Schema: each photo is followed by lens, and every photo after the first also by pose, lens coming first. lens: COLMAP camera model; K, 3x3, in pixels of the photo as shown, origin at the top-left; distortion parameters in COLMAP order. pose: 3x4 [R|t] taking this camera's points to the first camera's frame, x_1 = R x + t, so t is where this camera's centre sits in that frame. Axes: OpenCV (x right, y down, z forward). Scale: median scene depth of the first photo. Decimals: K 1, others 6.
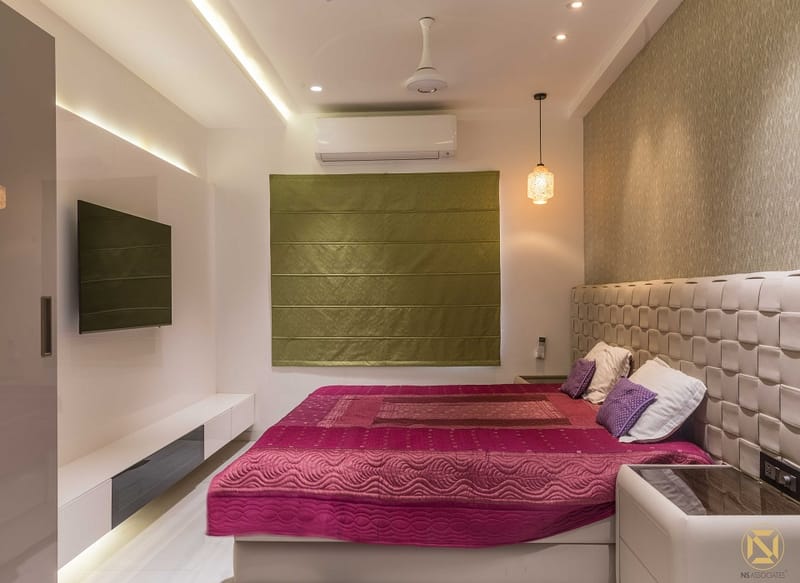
lens RADIAL K [[602.1, 0, 383.2], [0, 602.1, 291.0], [0, 0, 1]] dist [-0.005565, -0.006809]
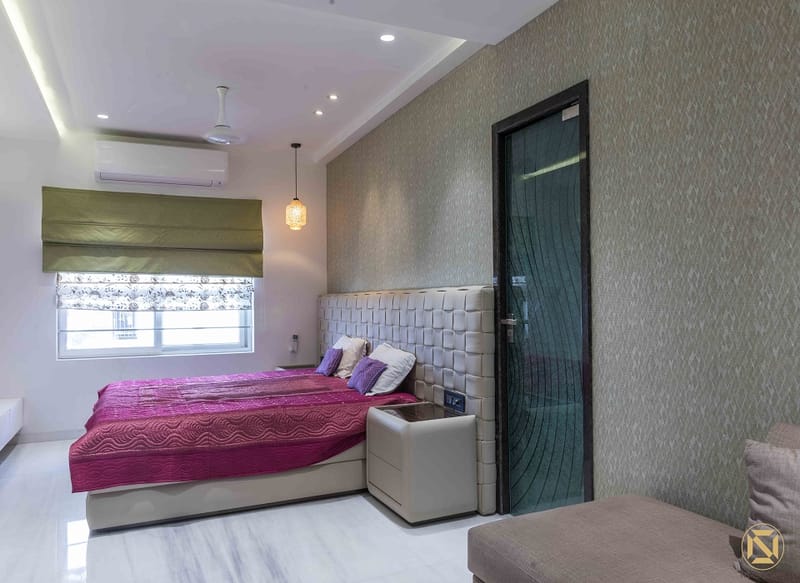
lens RADIAL K [[602.1, 0, 383.2], [0, 602.1, 291.0], [0, 0, 1]] dist [-0.005565, -0.006809]
pose [[0.895438, 0.004758, 0.445161, -0.254090], [0.000252, 0.999937, -0.011196, -0.001425], [-0.445186, 0.010137, 0.895381, -0.401972]]
